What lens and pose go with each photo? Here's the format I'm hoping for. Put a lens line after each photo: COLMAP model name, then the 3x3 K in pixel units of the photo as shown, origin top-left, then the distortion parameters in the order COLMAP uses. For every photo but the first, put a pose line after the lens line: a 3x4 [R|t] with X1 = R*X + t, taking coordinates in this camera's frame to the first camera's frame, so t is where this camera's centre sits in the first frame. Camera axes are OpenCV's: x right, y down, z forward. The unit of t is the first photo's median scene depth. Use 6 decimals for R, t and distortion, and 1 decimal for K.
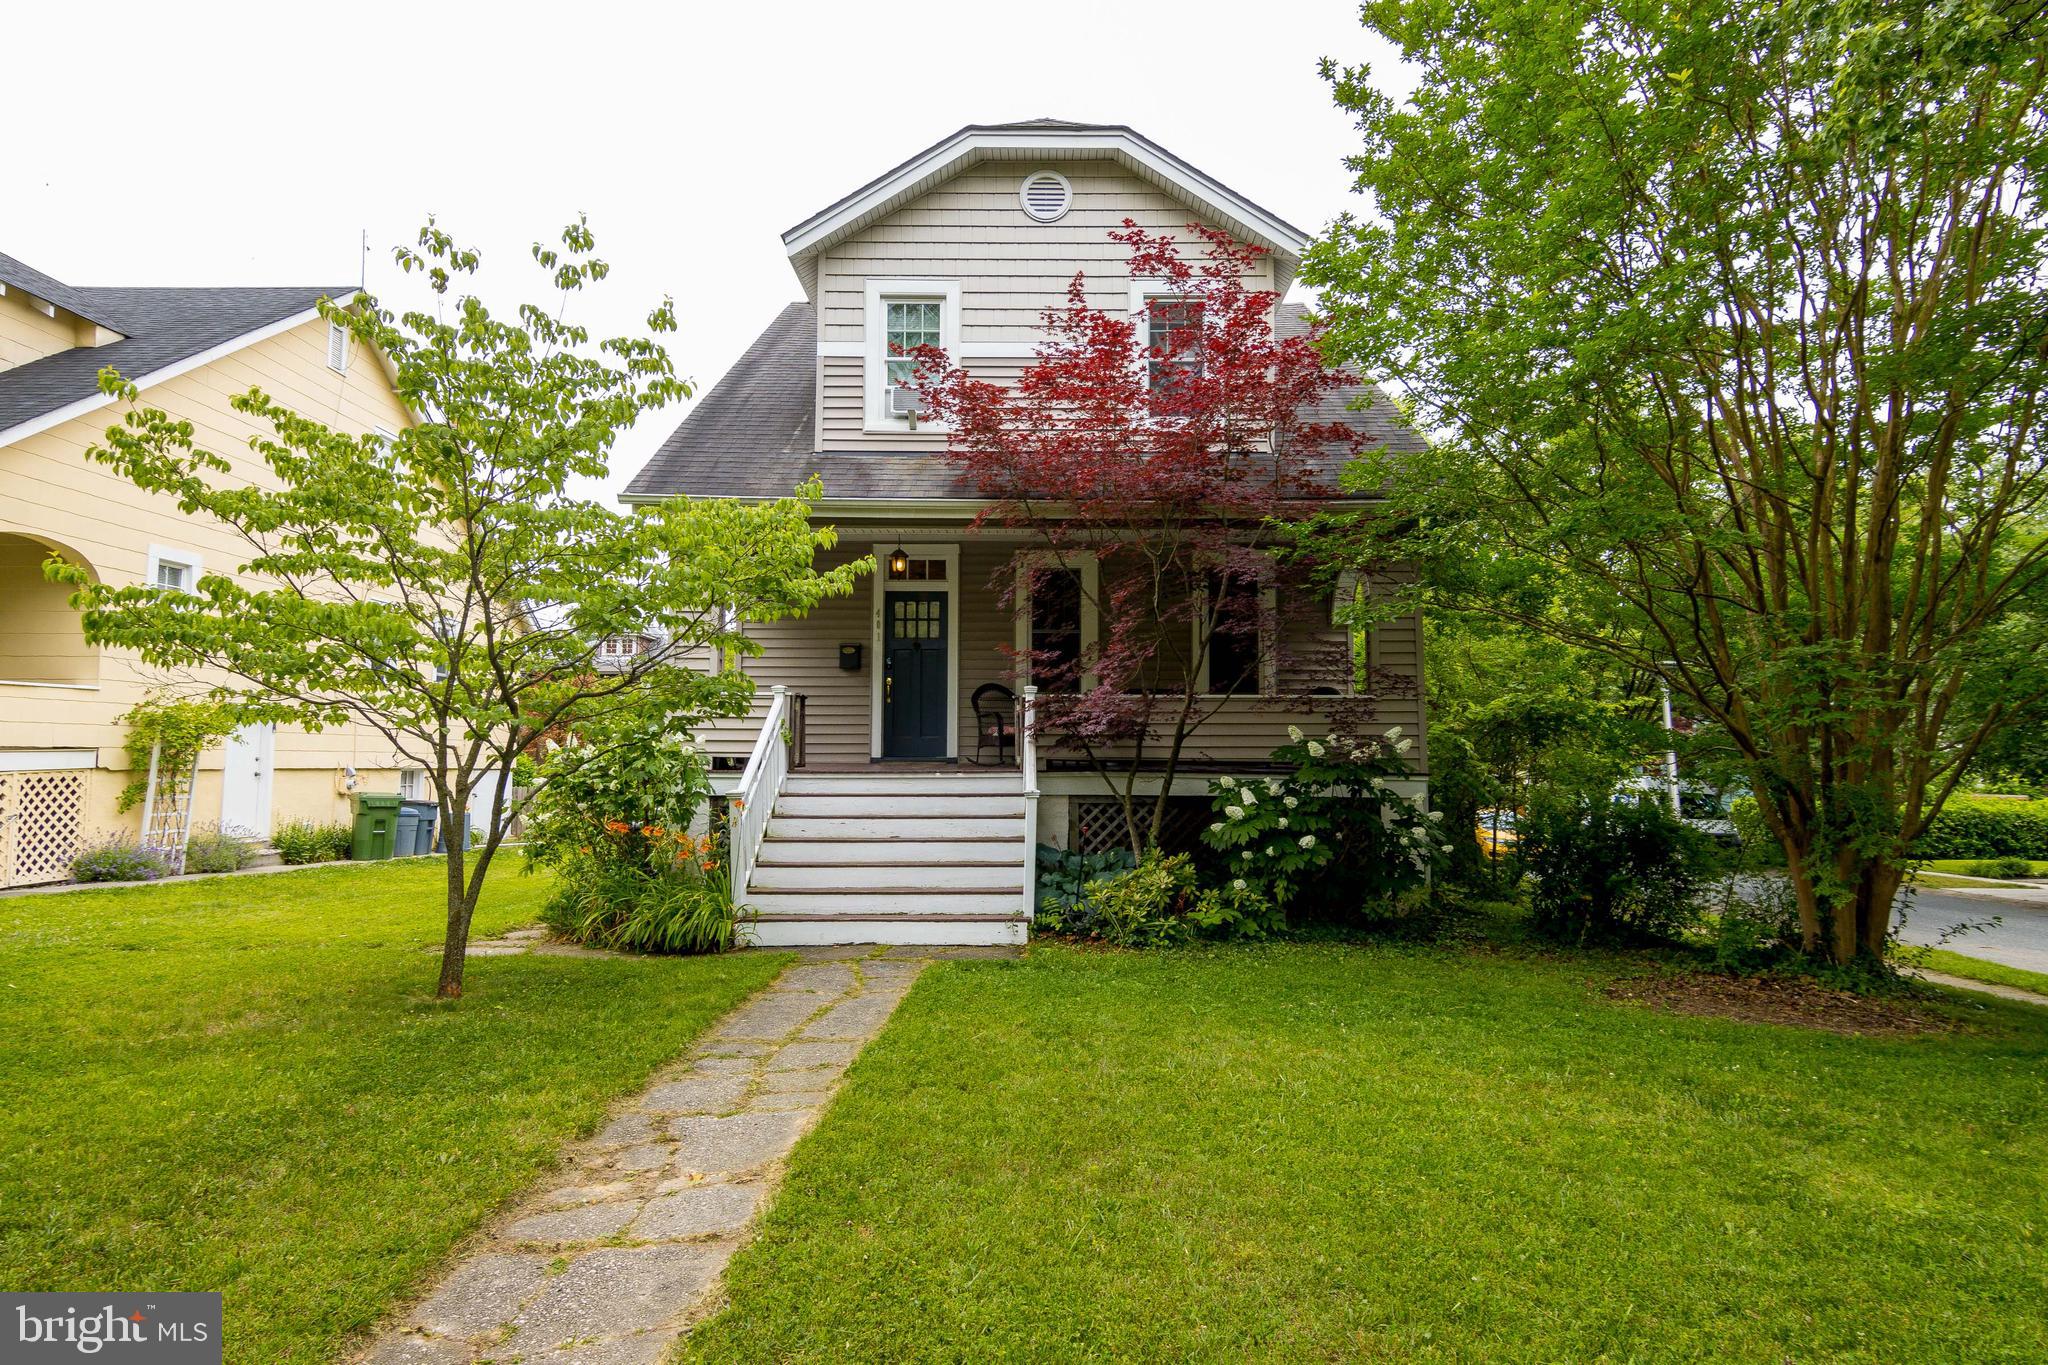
lens RADIAL K [[1159.0, 0, 1124.0], [0, 1159.0, 753.4], [0, 0, 1]] dist [0.032736, -0.001826]
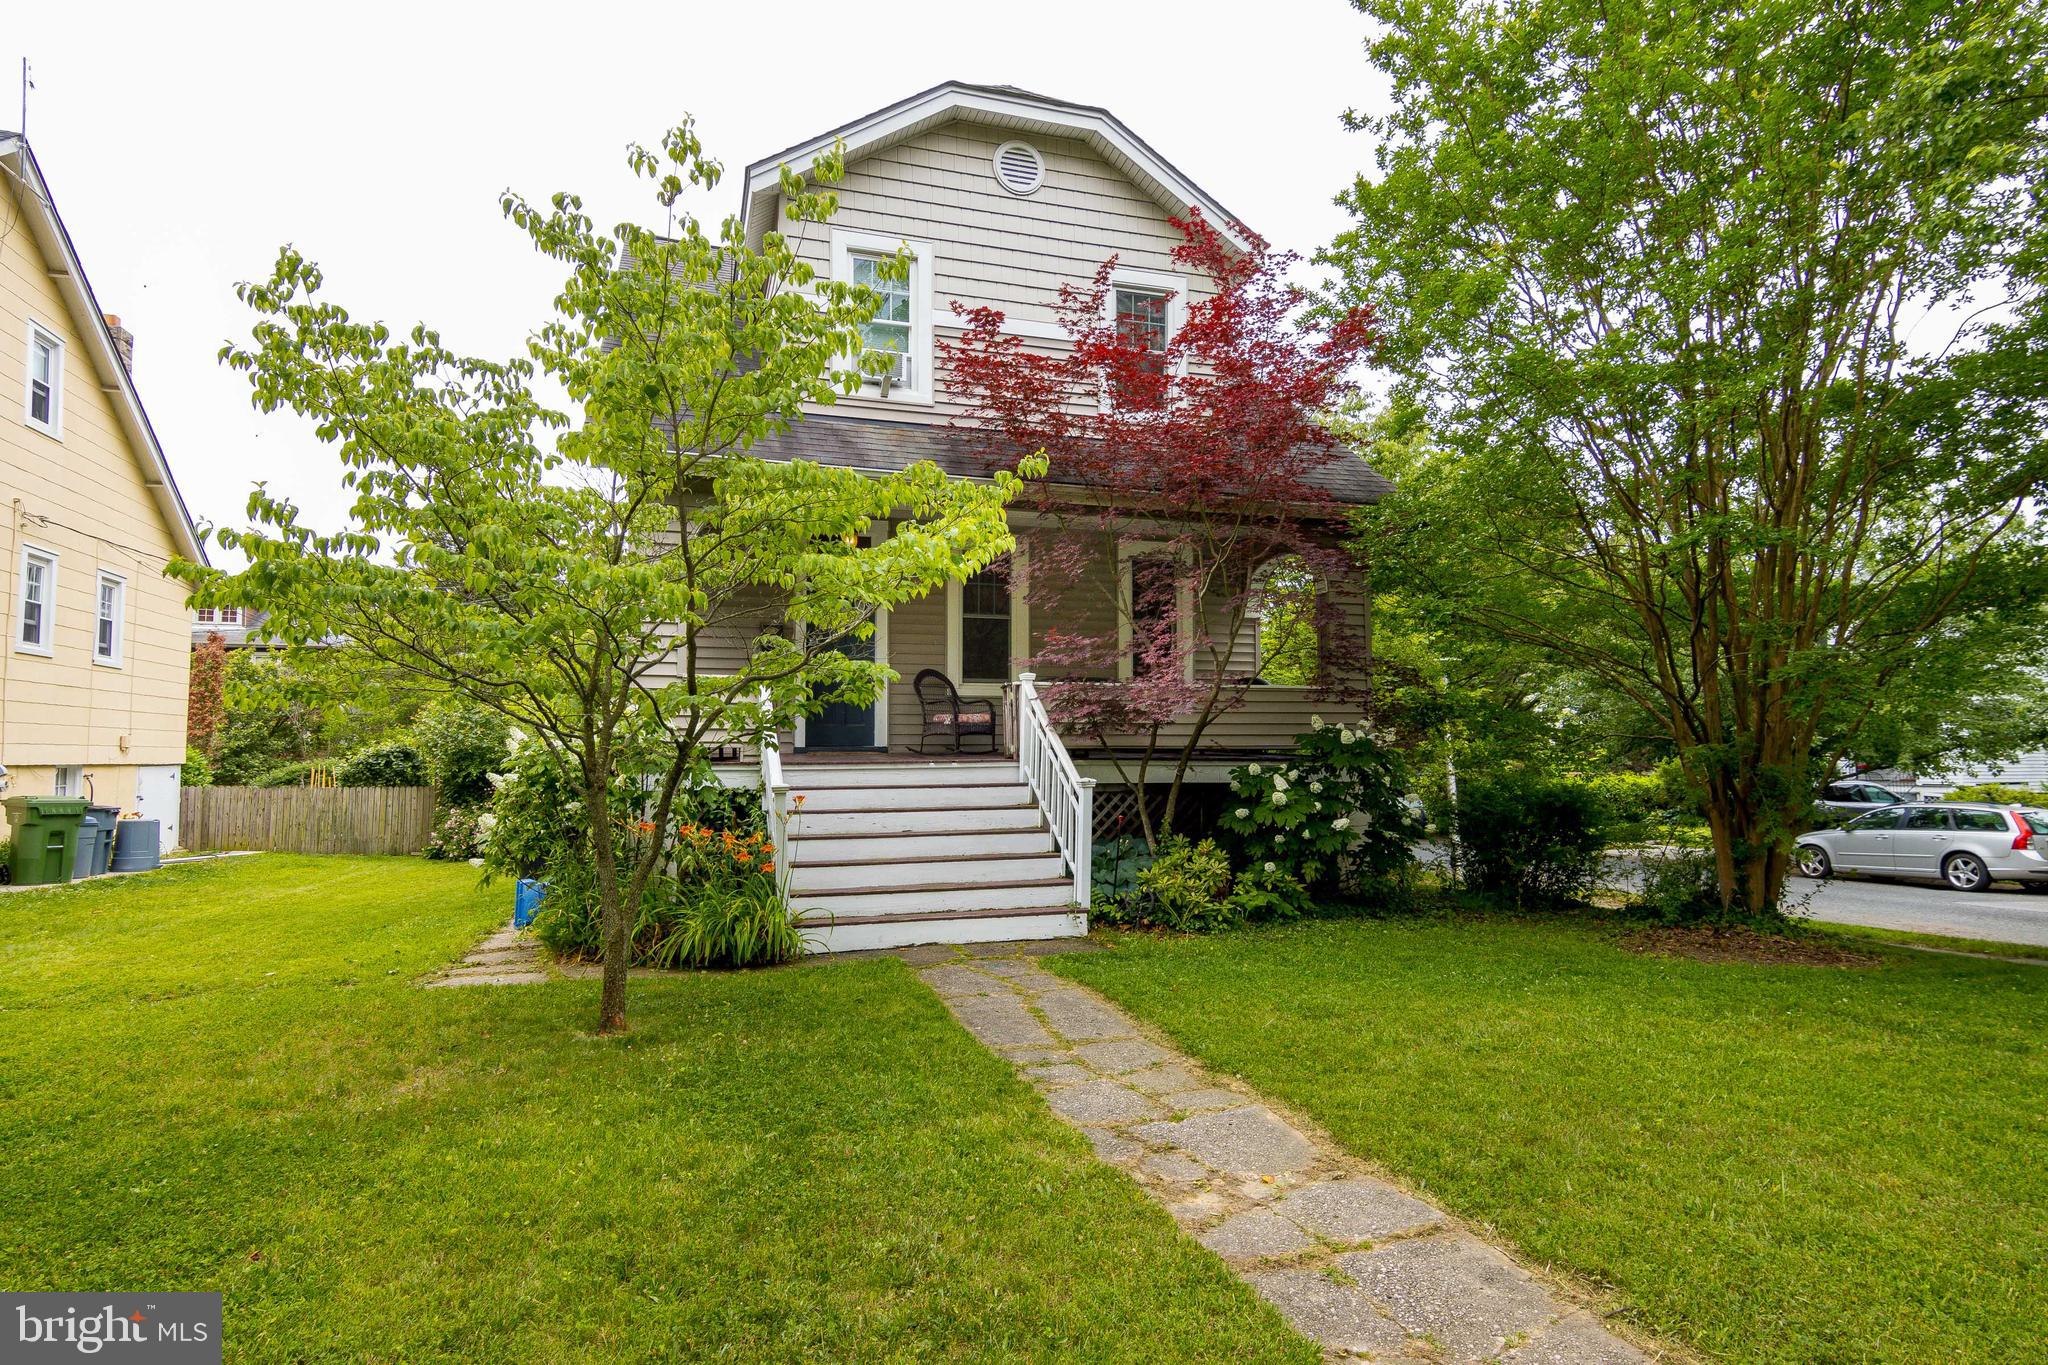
lens RADIAL K [[1159.0, 0, 1102.2], [0, 1159.0, 756.7], [0, 0, 1]] dist [0.032736, -0.001826]
pose [[0.949497, -0.007623, 0.313685, -0.365768], [0.003231, 0.999889, 0.014520, -0.001625], [-0.313761, -0.012773, 0.949416, 0.058810]]
